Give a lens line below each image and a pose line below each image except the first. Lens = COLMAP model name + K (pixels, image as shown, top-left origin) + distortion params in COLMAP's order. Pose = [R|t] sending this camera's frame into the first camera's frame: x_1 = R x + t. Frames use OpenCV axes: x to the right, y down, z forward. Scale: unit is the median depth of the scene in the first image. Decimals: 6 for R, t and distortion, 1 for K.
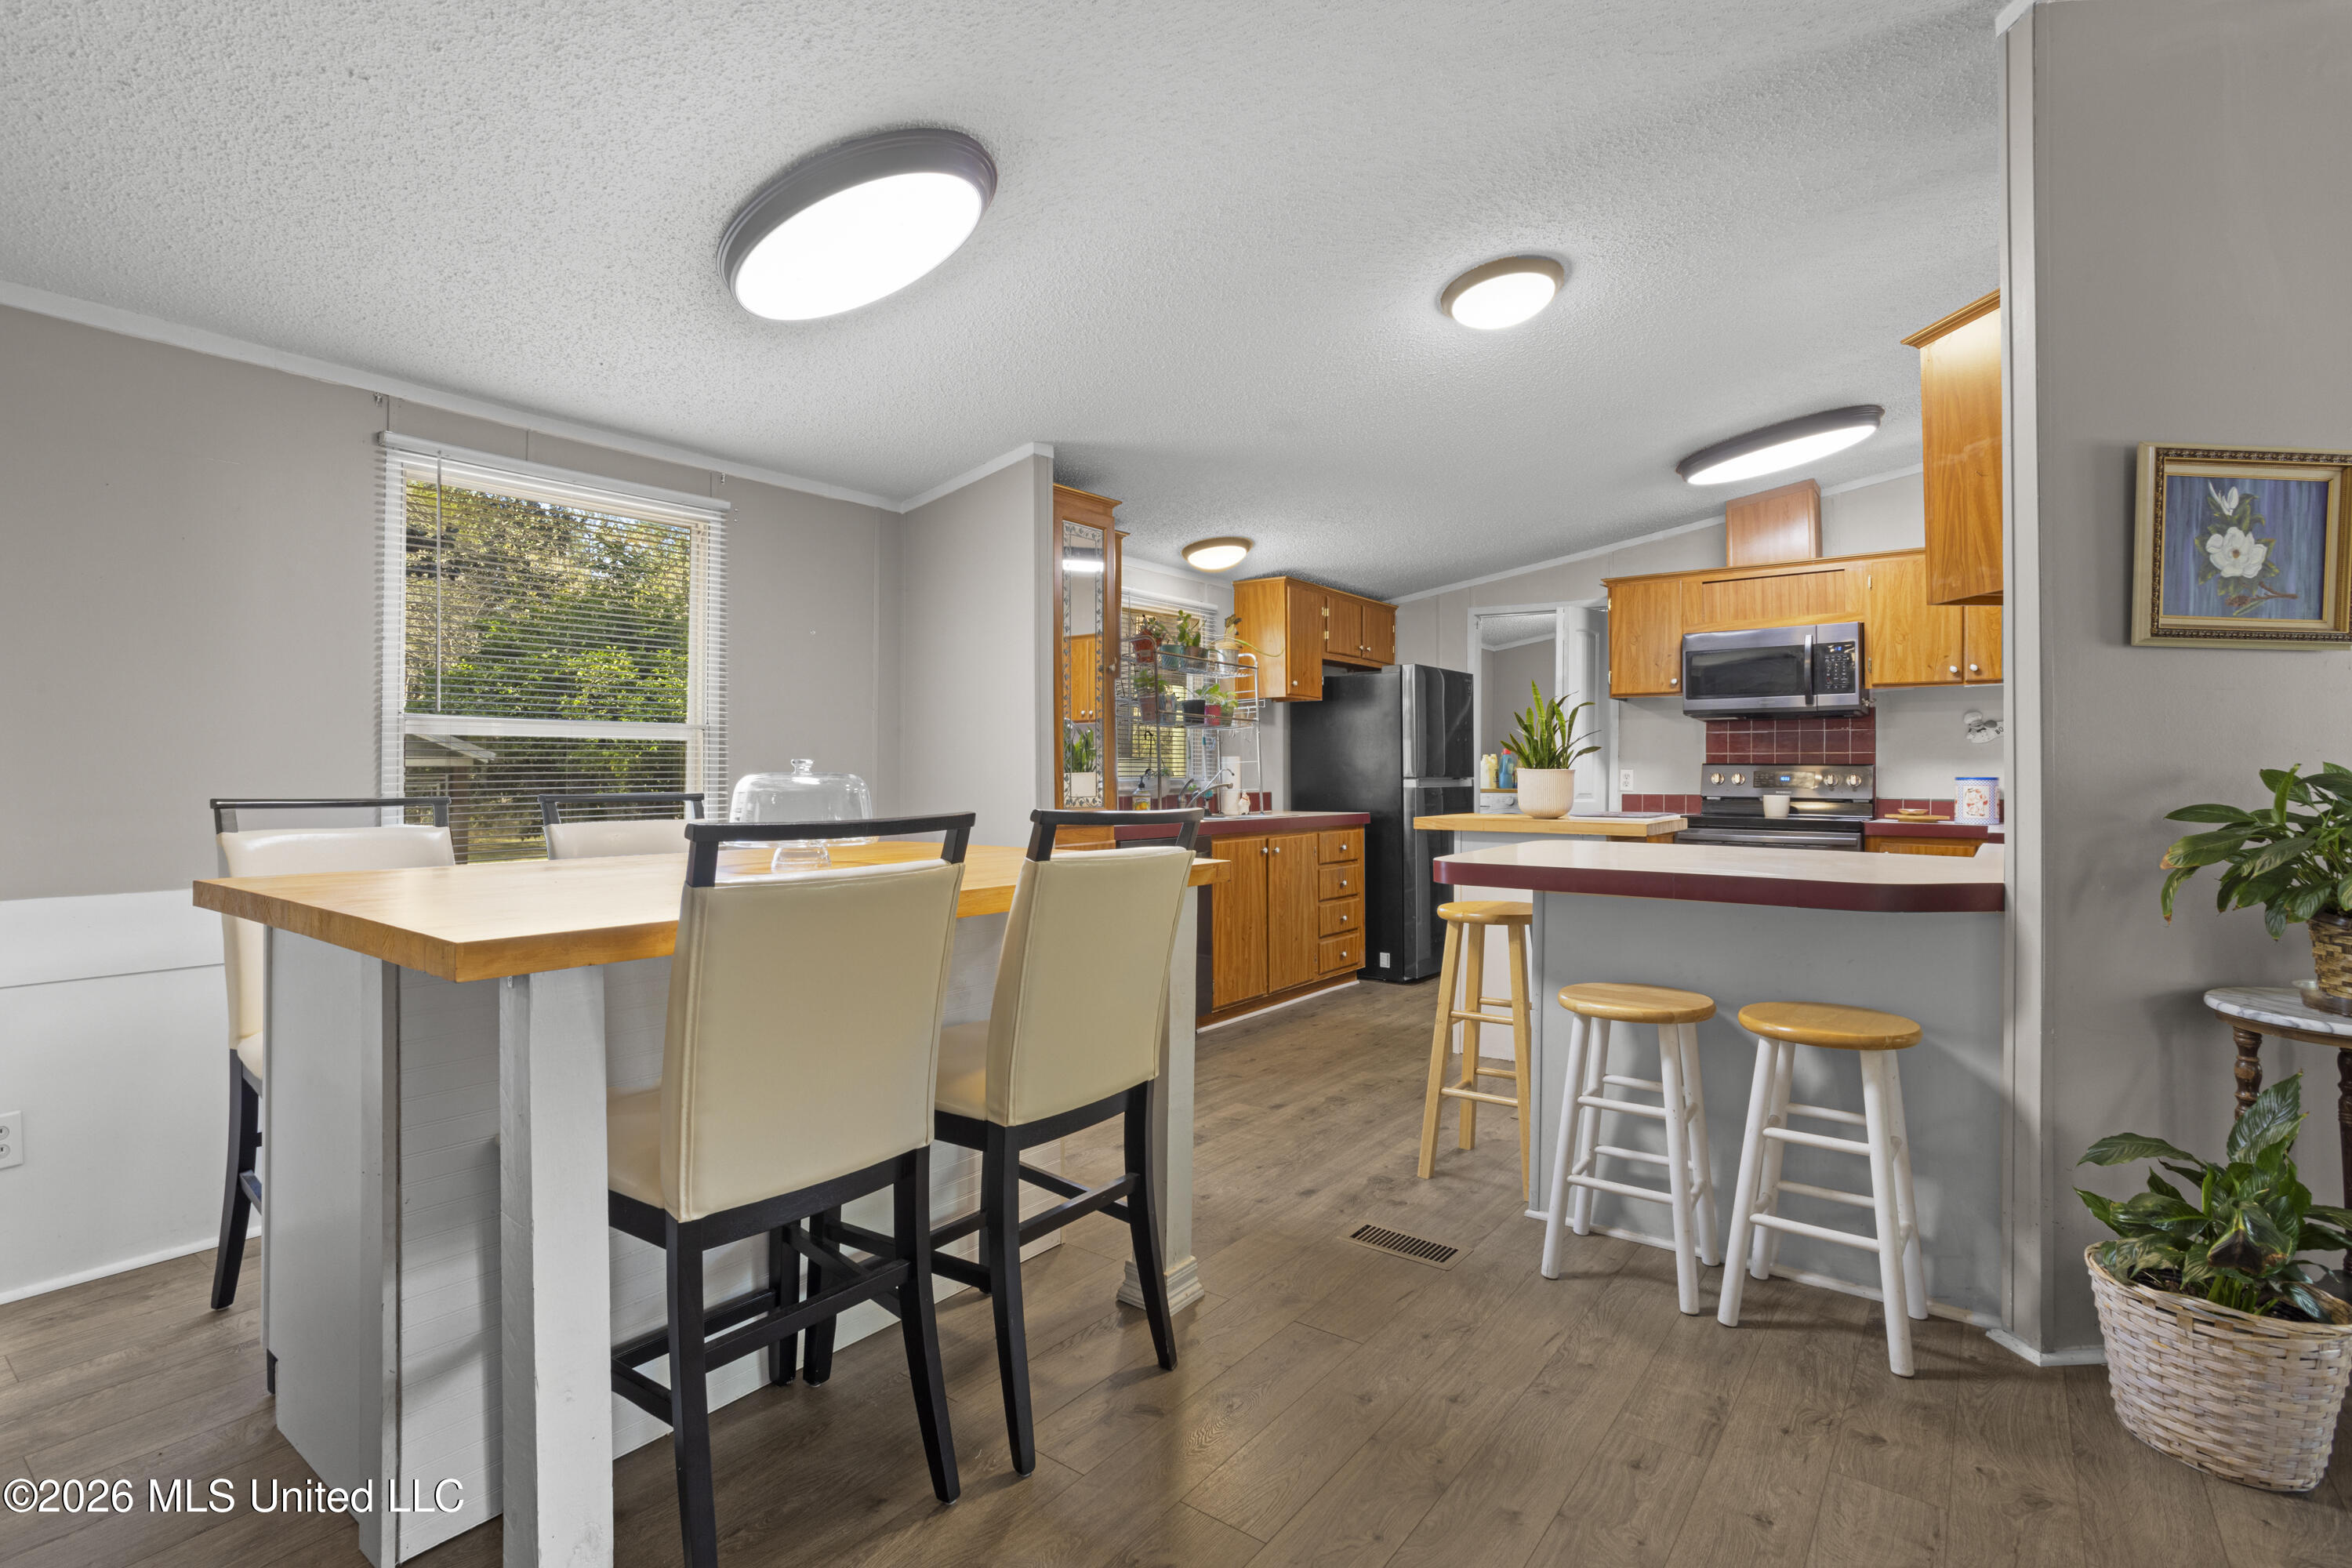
lens RADIAL K [[1119.3, 0, 1166.8], [0, 1119.3, 775.1], [0, 0, 1]] dist [-0.049157, 0.029112]
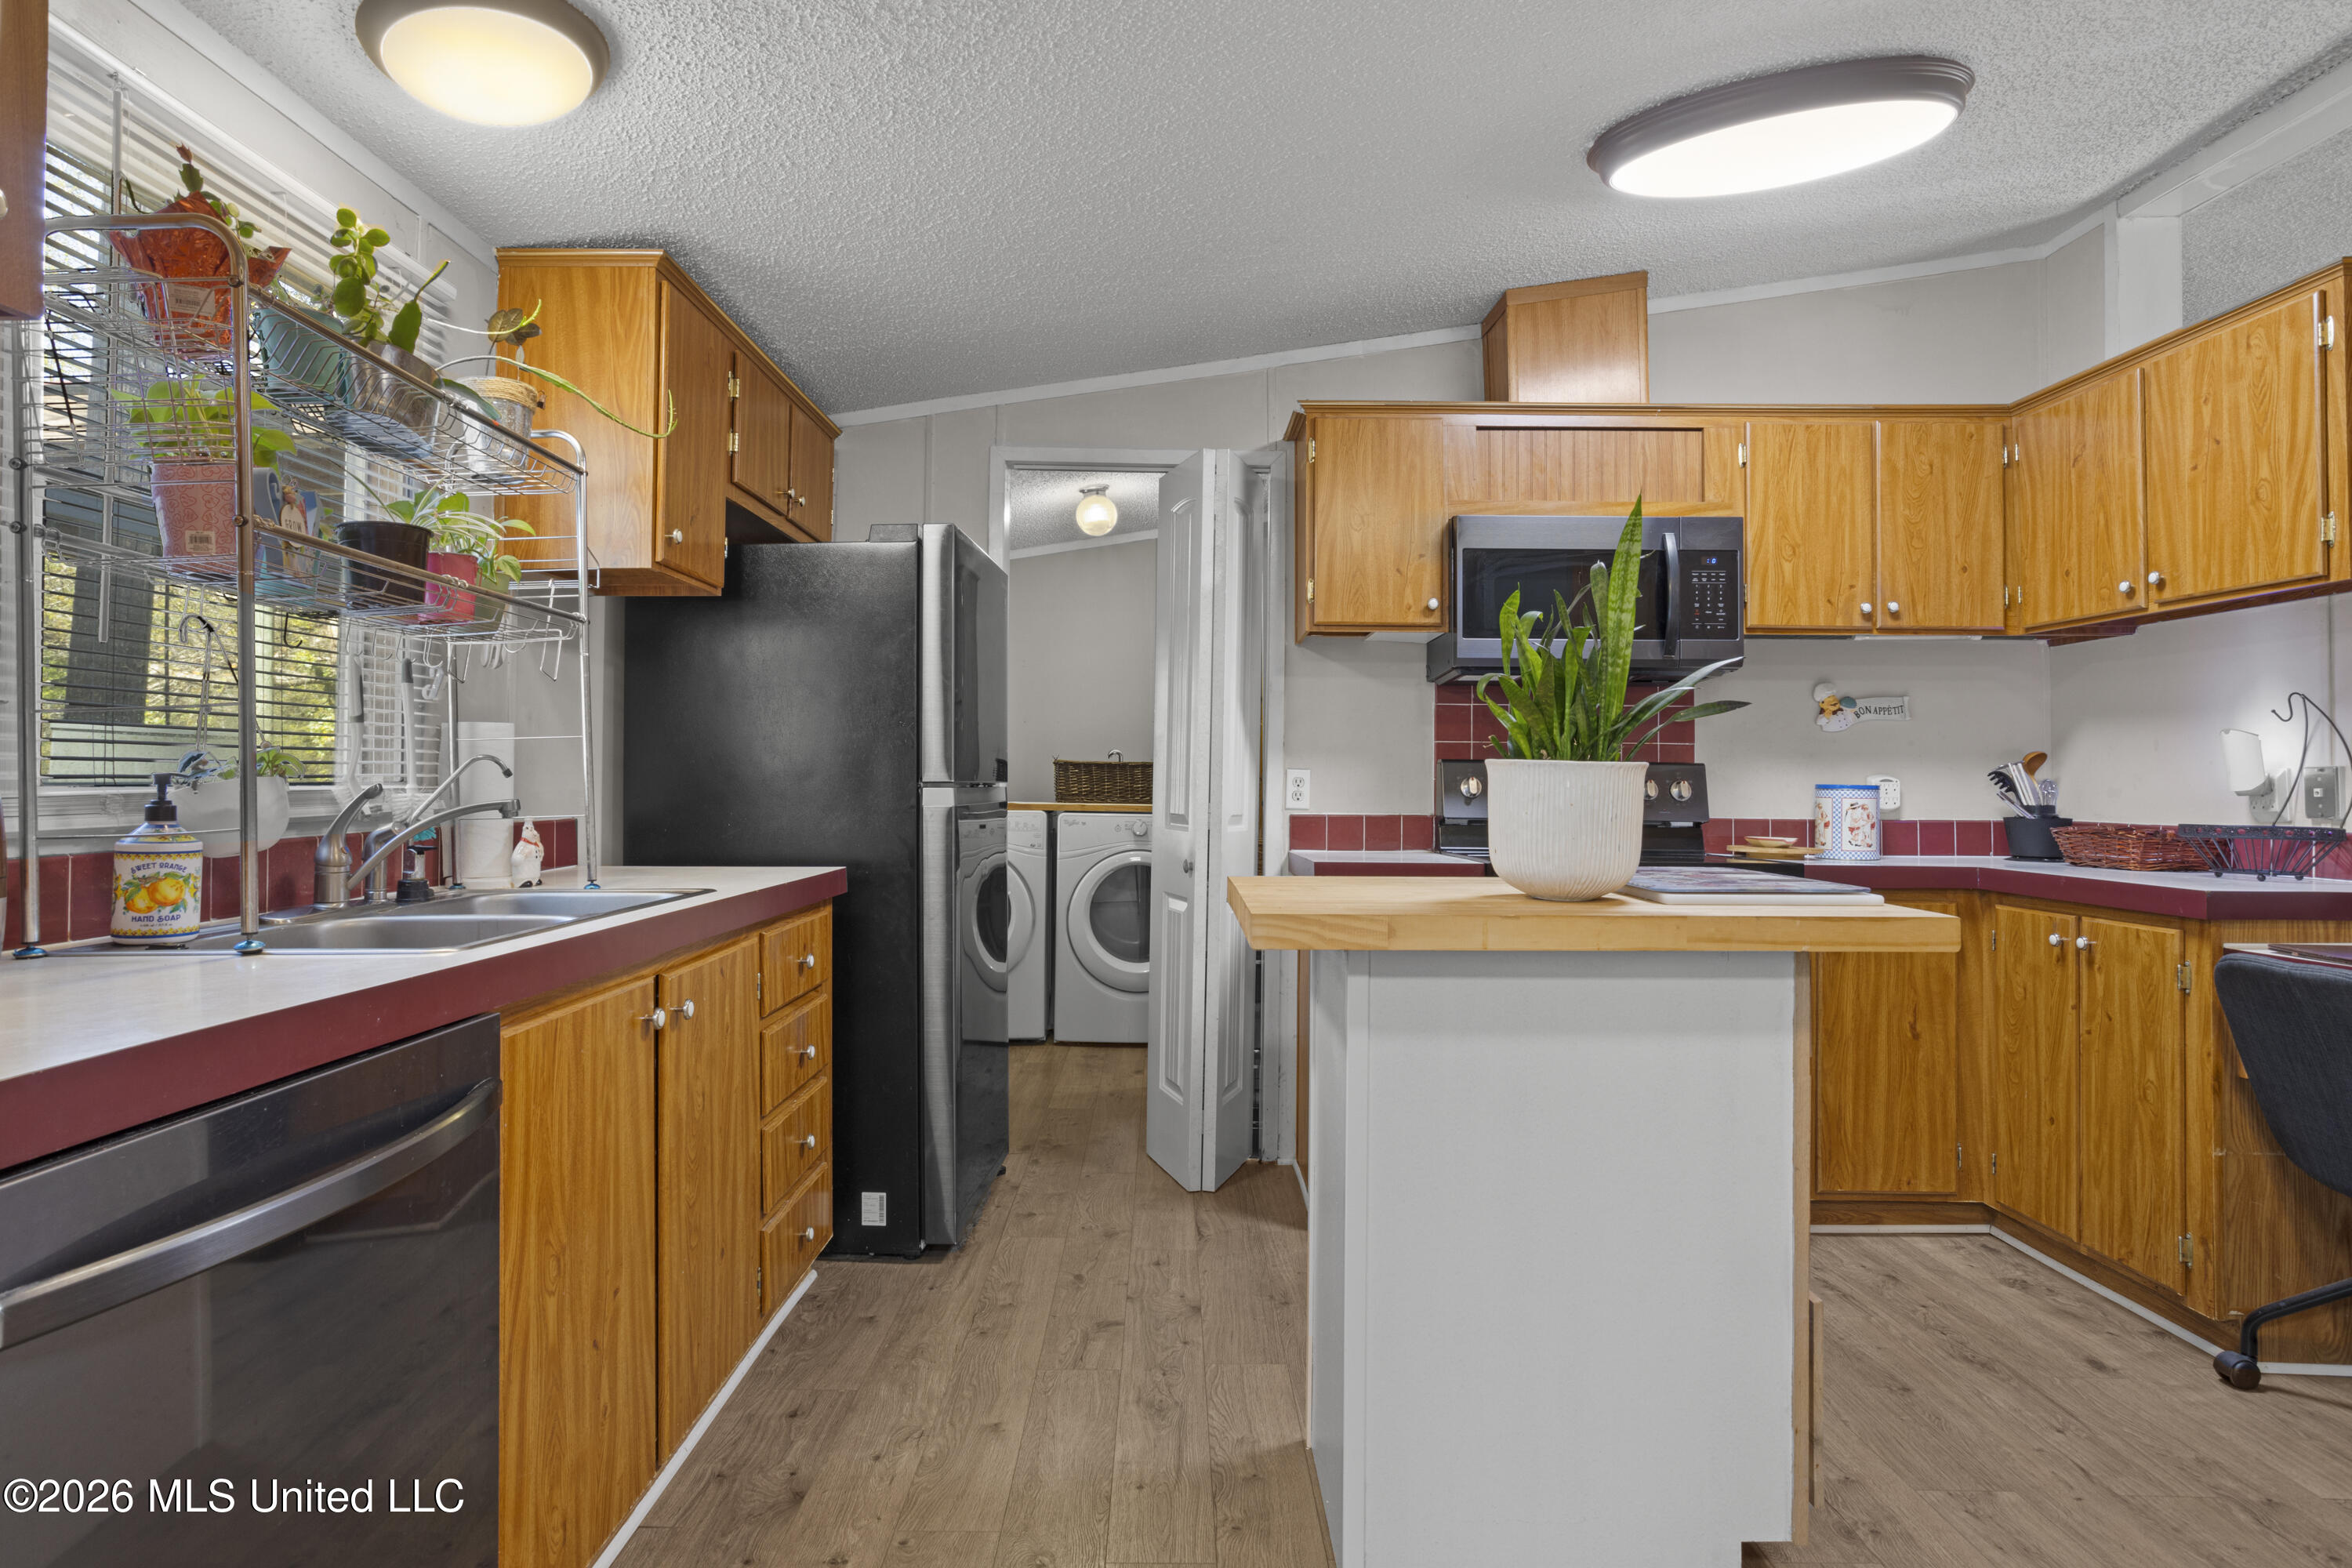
lens RADIAL K [[1272.9, 0, 1167.8], [0, 1272.9, 753.4], [0, 0, 1]] dist [-0.046582, 0.033109]
pose [[0.798868, 0.017328, 0.601257, -0.011349], [-0.004706, 0.999734, -0.022560, 0.001778], [-0.601488, 0.015193, 0.798737, 0.664125]]
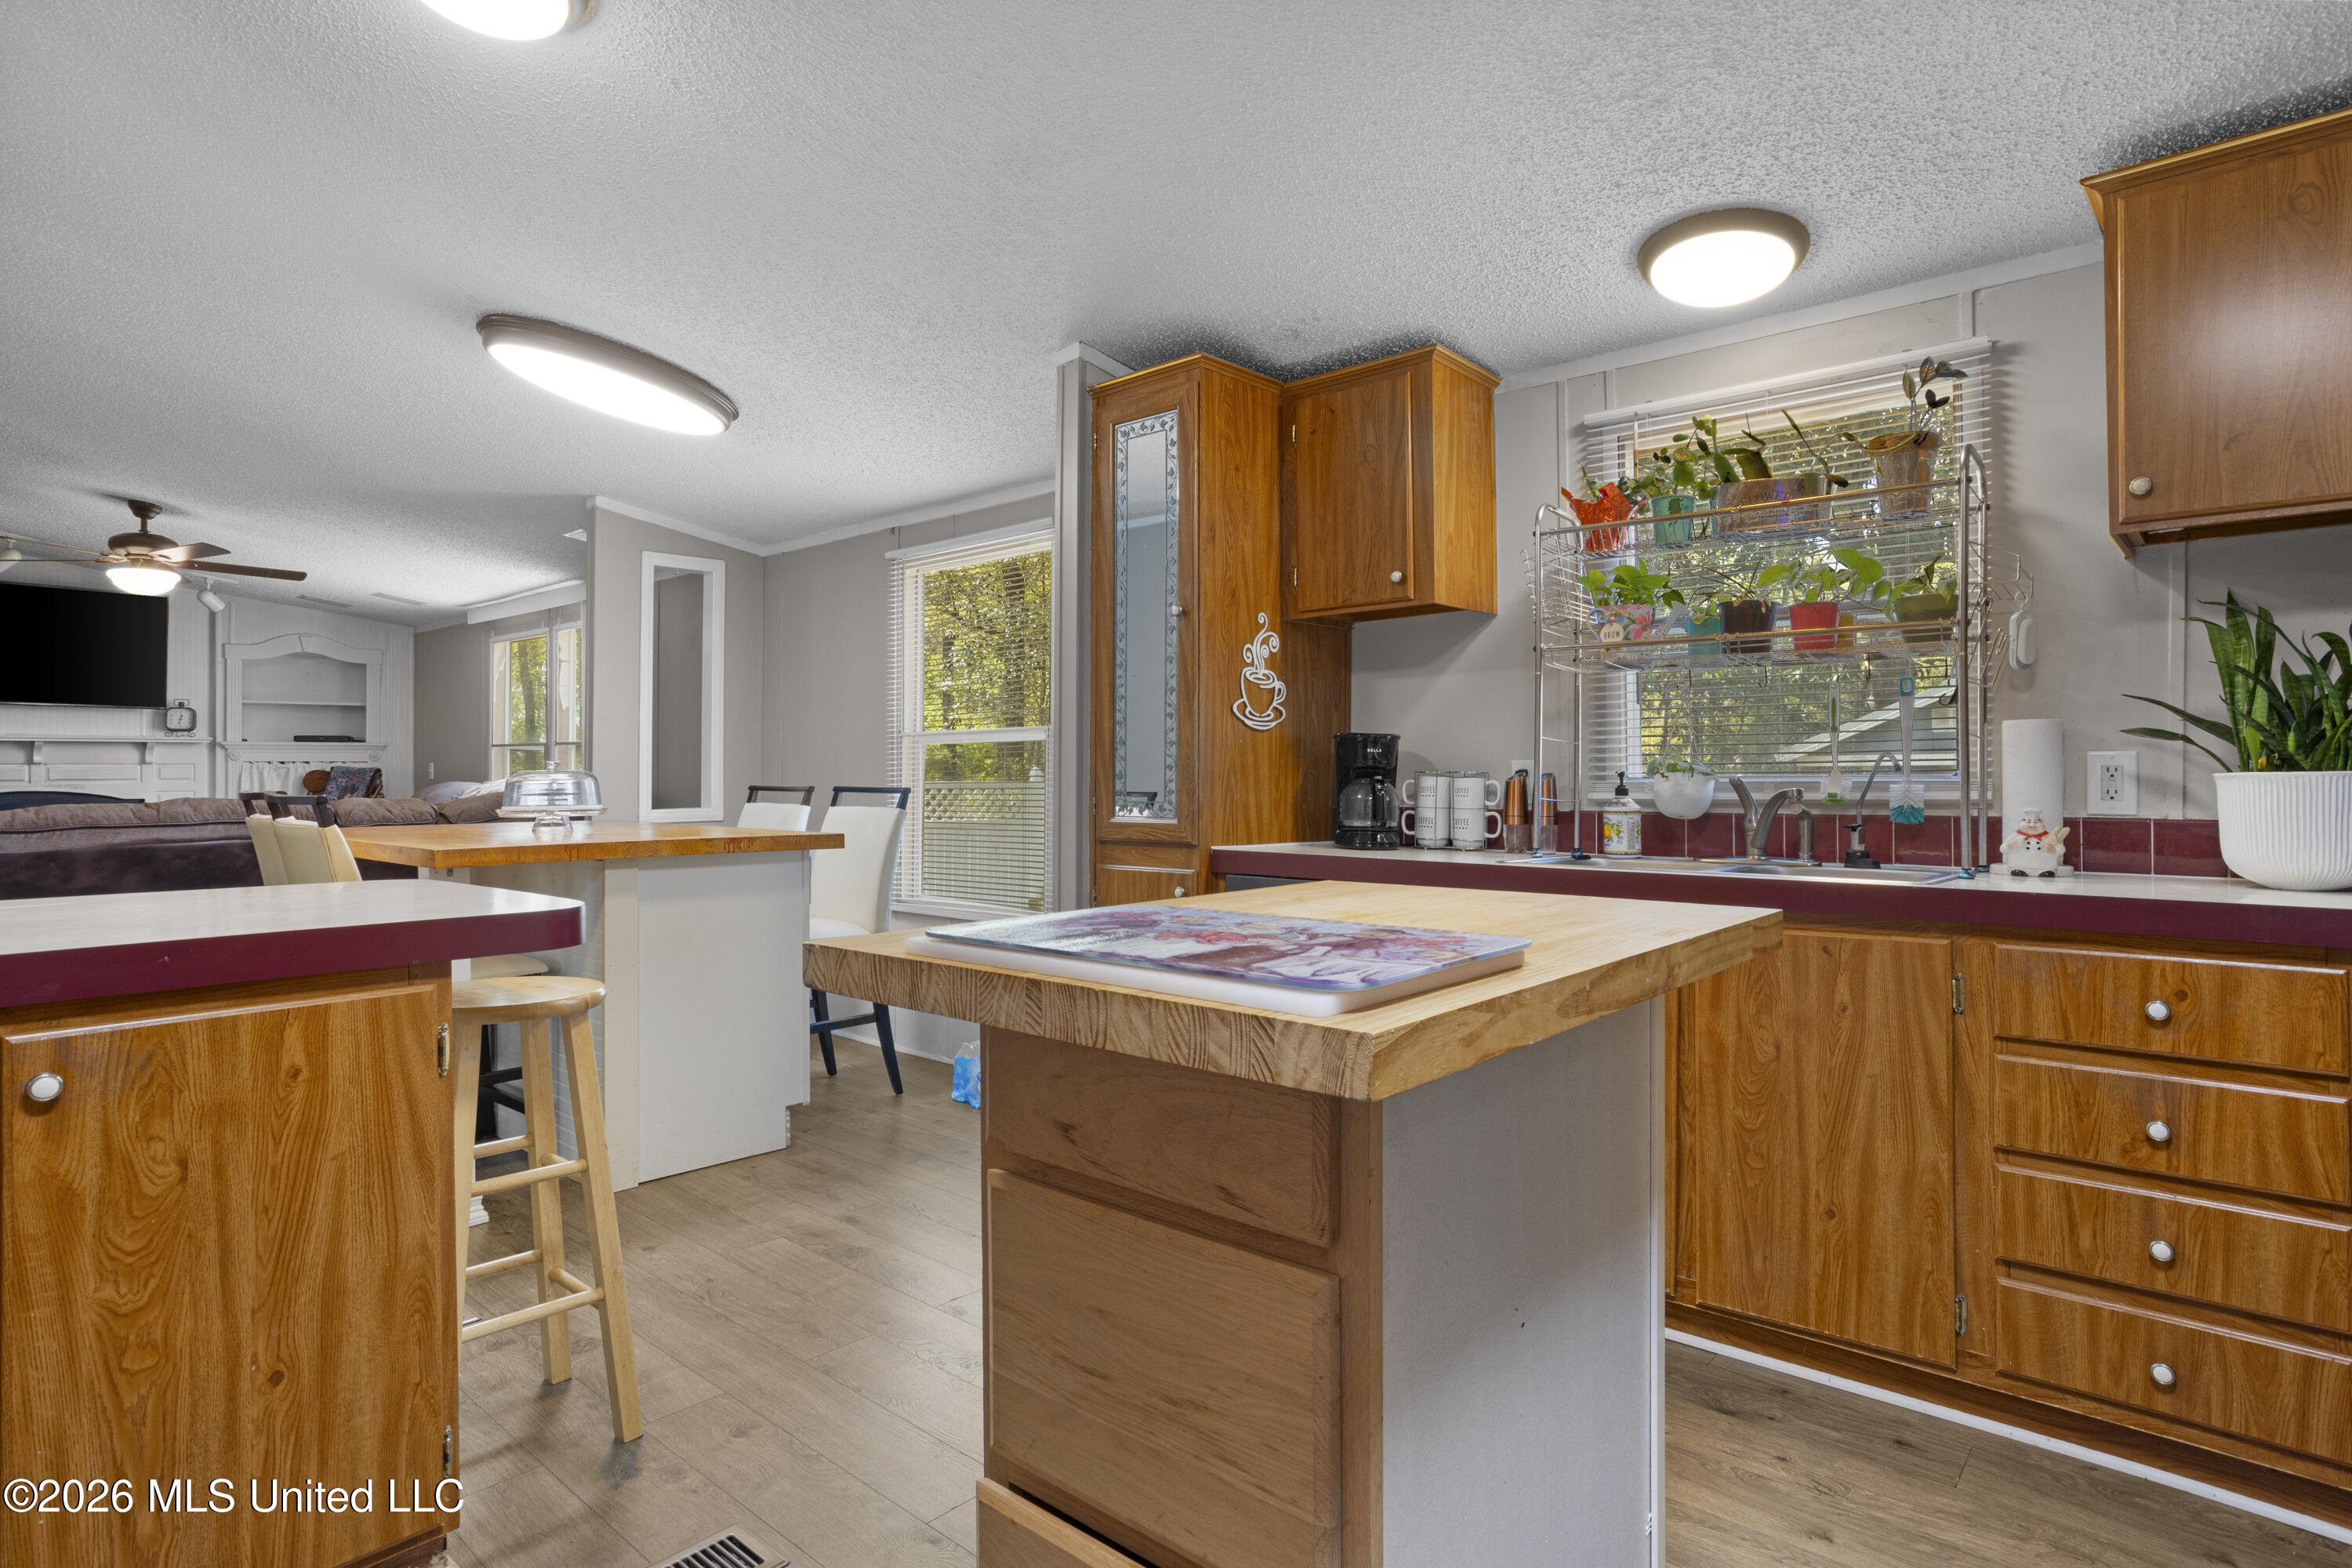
lens RADIAL K [[1243.3, 0, 1182.2], [0, 1243.3, 758.7], [0, 0, 1]] dist [-0.050832, 0.026677]
pose [[-0.073662, -0.013331, -0.997194, 0.585832], [0.000942, 0.999909, -0.013437, 0.002490], [0.997283, -0.001929, -0.073643, 0.894819]]
